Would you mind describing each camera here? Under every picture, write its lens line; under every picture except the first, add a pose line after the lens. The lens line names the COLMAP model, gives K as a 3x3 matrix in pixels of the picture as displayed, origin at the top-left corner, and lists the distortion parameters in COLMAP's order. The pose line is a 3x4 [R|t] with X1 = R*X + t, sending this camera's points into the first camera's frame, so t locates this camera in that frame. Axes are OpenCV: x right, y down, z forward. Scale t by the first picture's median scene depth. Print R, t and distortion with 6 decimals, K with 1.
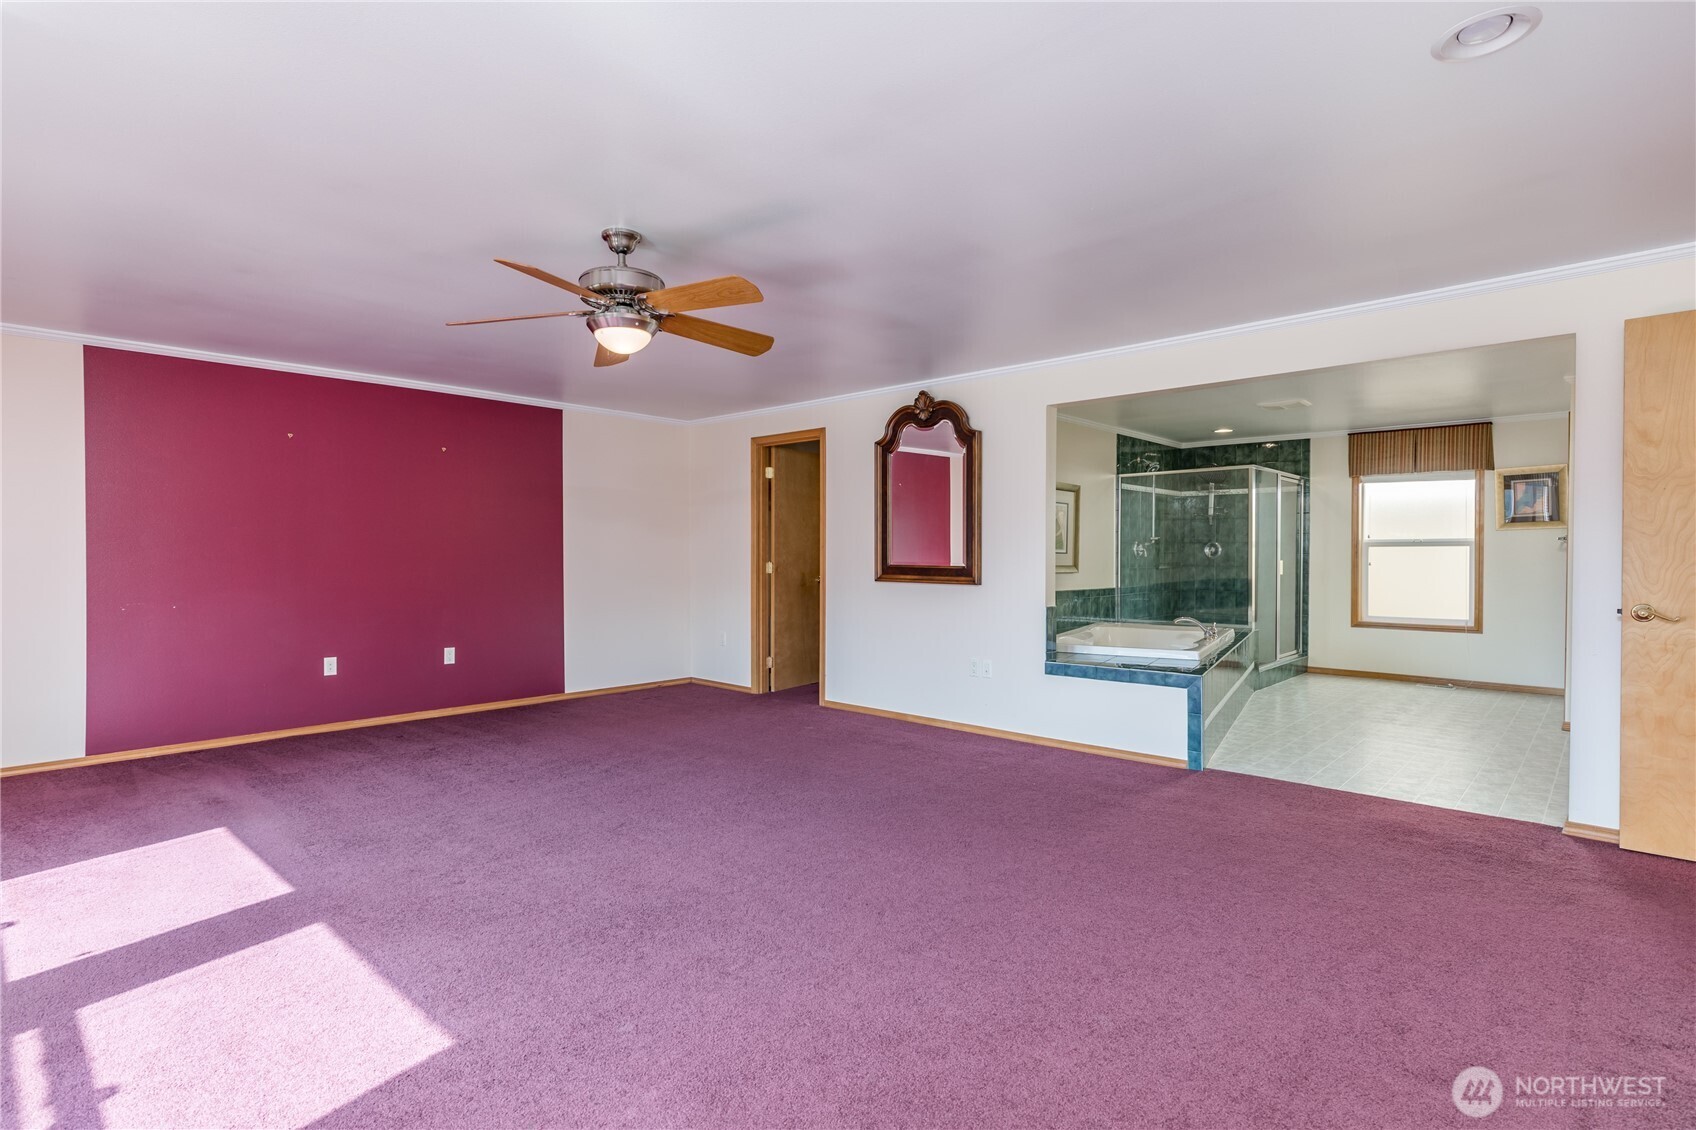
lens RADIAL K [[842.5, 0, 840.6], [0, 842.5, 561.6], [0, 0, 1]] dist [0.003732, 0.000622]
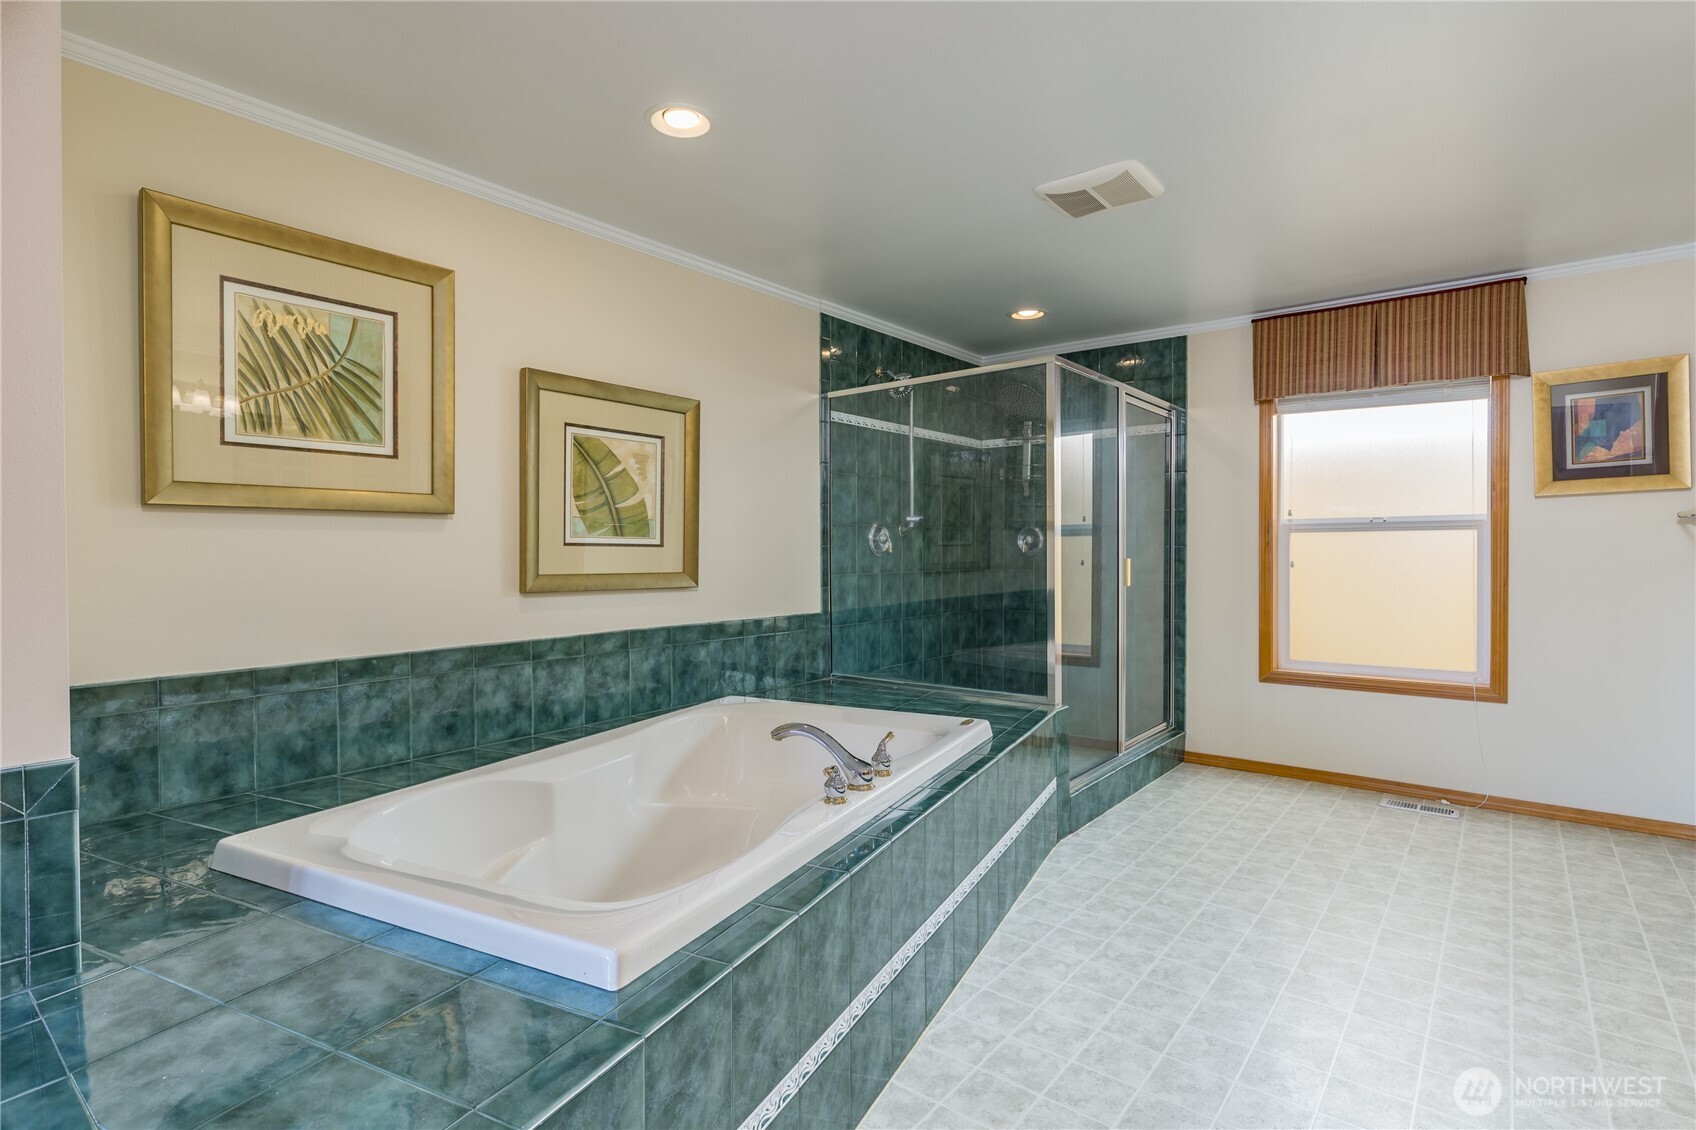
lens RADIAL K [[842.5, 0, 840.6], [0, 842.5, 561.6], [0, 0, 1]] dist [0.003732, 0.000622]
pose [[0.997320, -0.005411, 0.072967, 0.297599], [0.005214, 0.999982, 0.002879, -0.001863], [-0.072982, -0.002491, 0.997330, 0.479709]]
